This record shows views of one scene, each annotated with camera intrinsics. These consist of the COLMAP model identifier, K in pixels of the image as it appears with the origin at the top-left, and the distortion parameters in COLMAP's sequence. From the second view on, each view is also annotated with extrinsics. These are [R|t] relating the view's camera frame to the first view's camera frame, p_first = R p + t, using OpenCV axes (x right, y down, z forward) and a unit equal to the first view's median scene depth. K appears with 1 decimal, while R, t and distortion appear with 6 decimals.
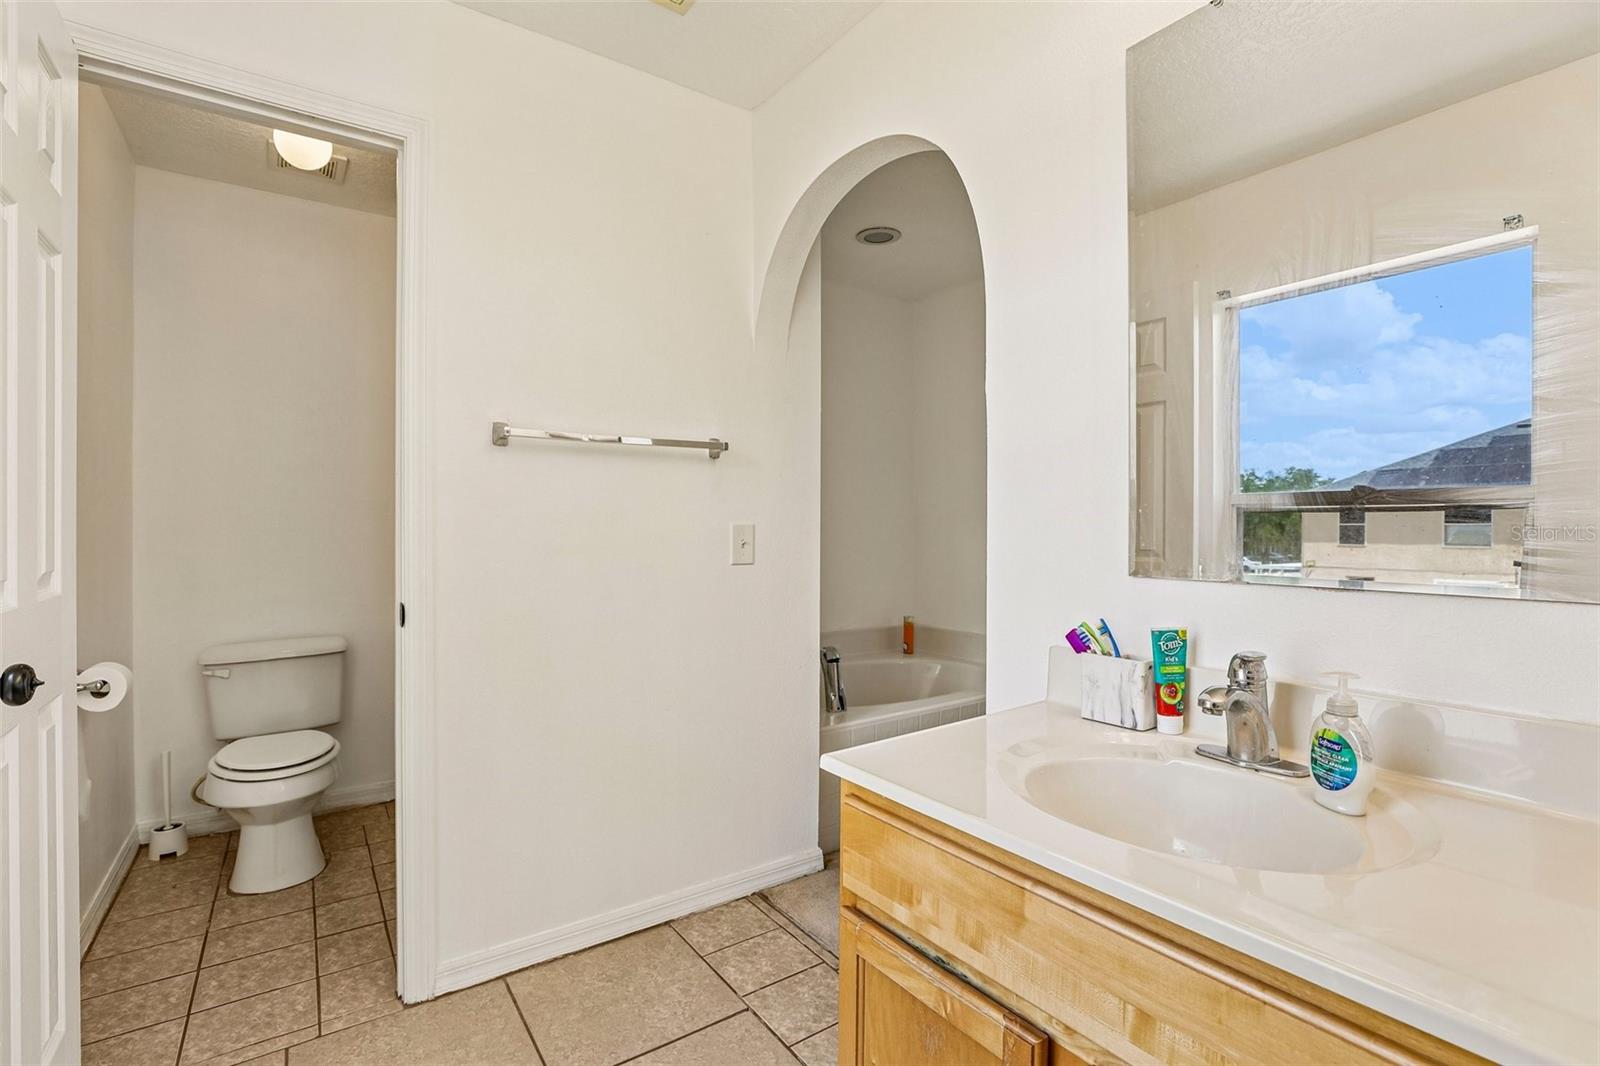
lens RADIAL K [[722.6, 0, 805.4], [0, 722.6, 531.4], [0, 0, 1]] dist [-0.049511, 0.005578]
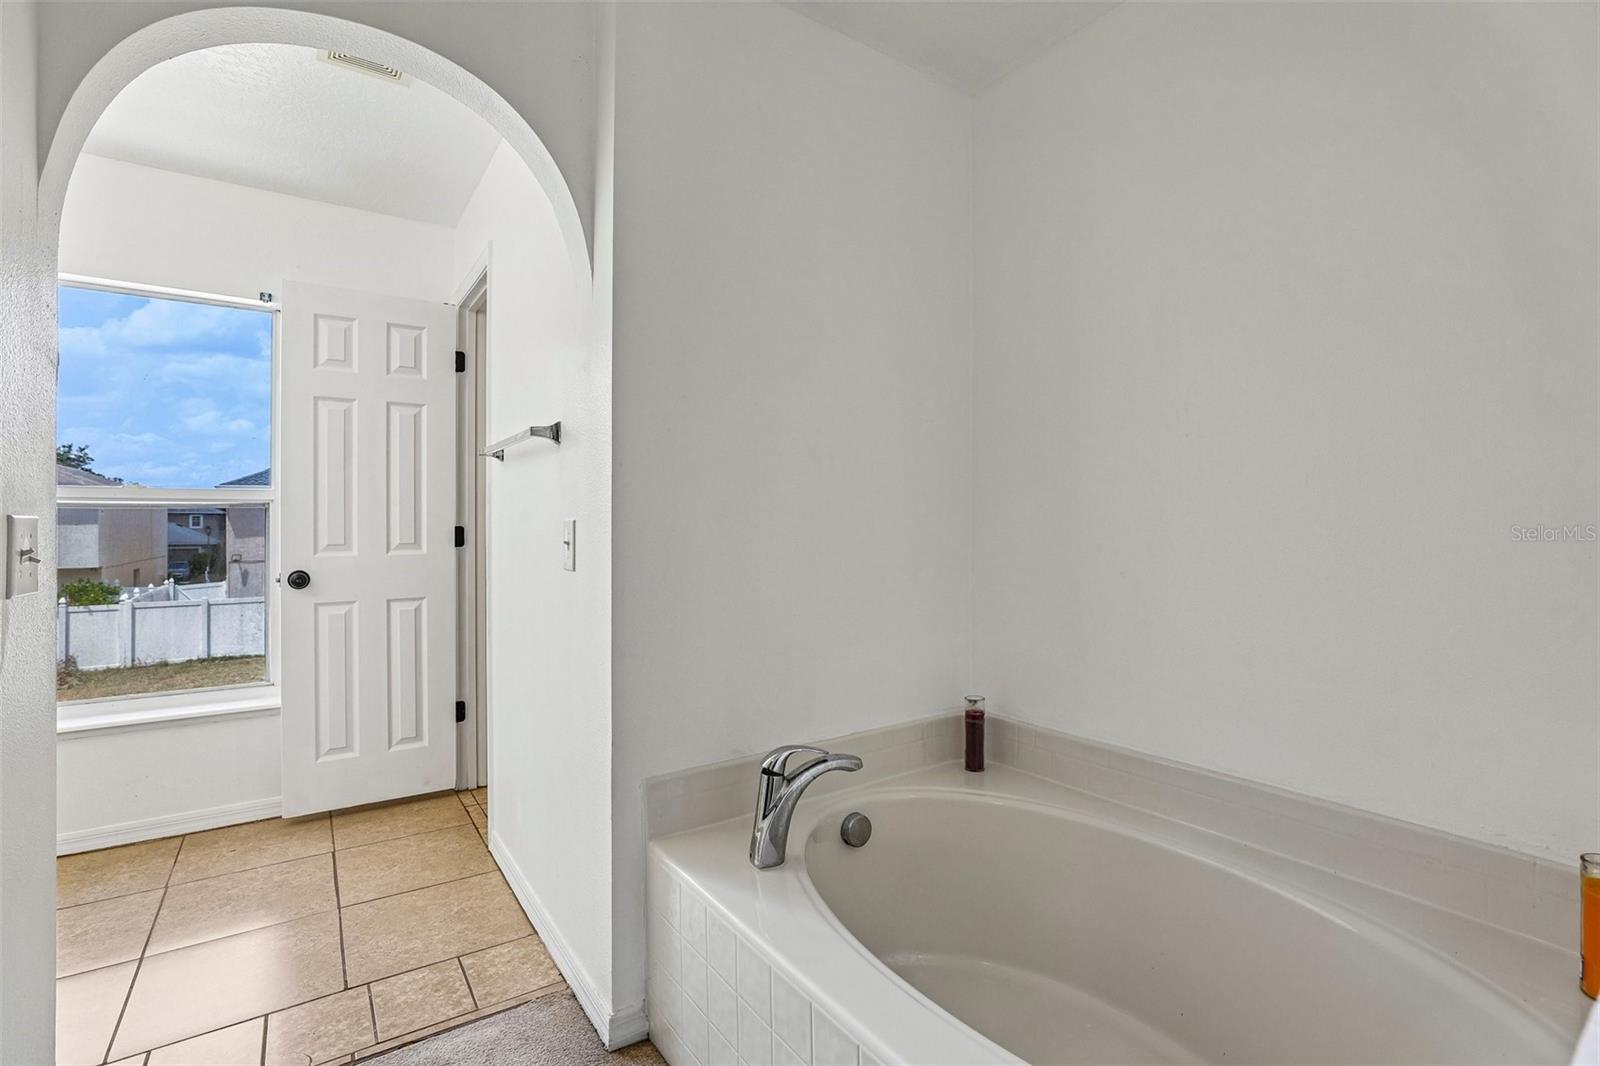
lens RADIAL K [[722.6, 0, 805.4], [0, 722.6, 524.4], [0, 0, 1]] dist [-0.049511, 0.005578]
pose [[-0.000422, 0.005082, -0.999987, 0.829903], [-0.003394, 0.999981, 0.005084, -0.012241], [0.999994, 0.003396, -0.000405, 1.480803]]
